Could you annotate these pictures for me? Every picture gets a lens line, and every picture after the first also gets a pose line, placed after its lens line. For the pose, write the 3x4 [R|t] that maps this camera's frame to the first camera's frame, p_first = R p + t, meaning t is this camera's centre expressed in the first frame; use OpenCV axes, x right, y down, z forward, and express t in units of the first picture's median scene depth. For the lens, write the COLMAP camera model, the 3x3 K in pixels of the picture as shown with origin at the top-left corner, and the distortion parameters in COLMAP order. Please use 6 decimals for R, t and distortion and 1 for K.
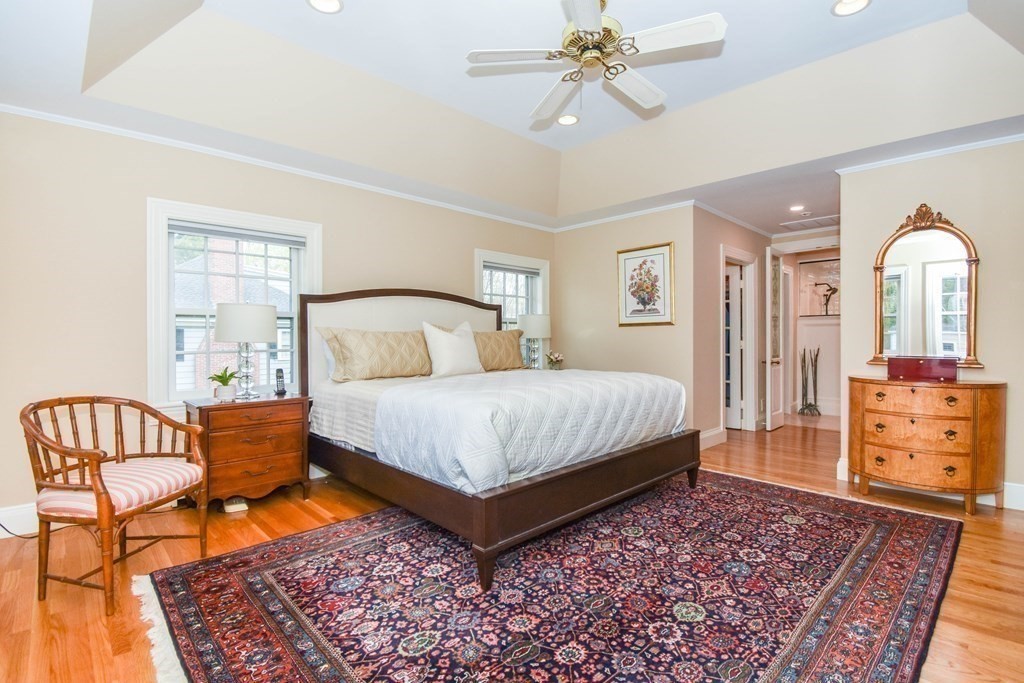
lens RADIAL K [[474.4, 0, 508.0], [0, 474.4, 325.2], [0, 0, 1]] dist [0.005751, -0.016634]
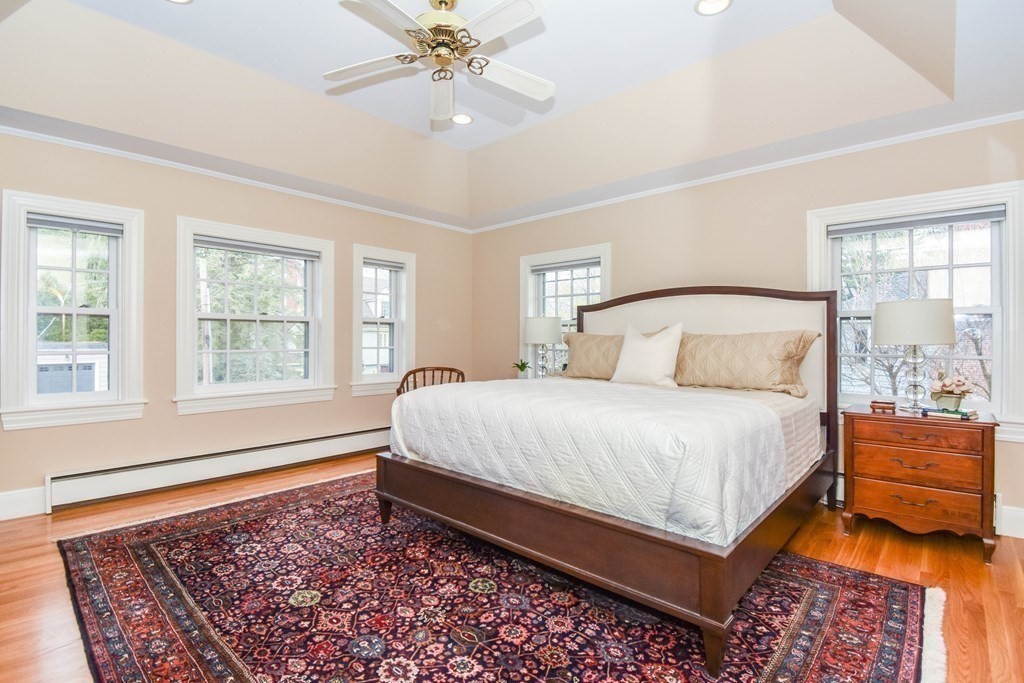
lens RADIAL K [[463.4, 0, 512.0], [0, 463.4, 341.5], [0, 0, 1]] dist [0.000566, -0.015949]
pose [[0.088204, 0.007596, -0.996073, 1.261602], [0.022057, 0.999711, 0.009577, 0.019231], [0.995858, -0.022815, 0.088011, 1.196802]]
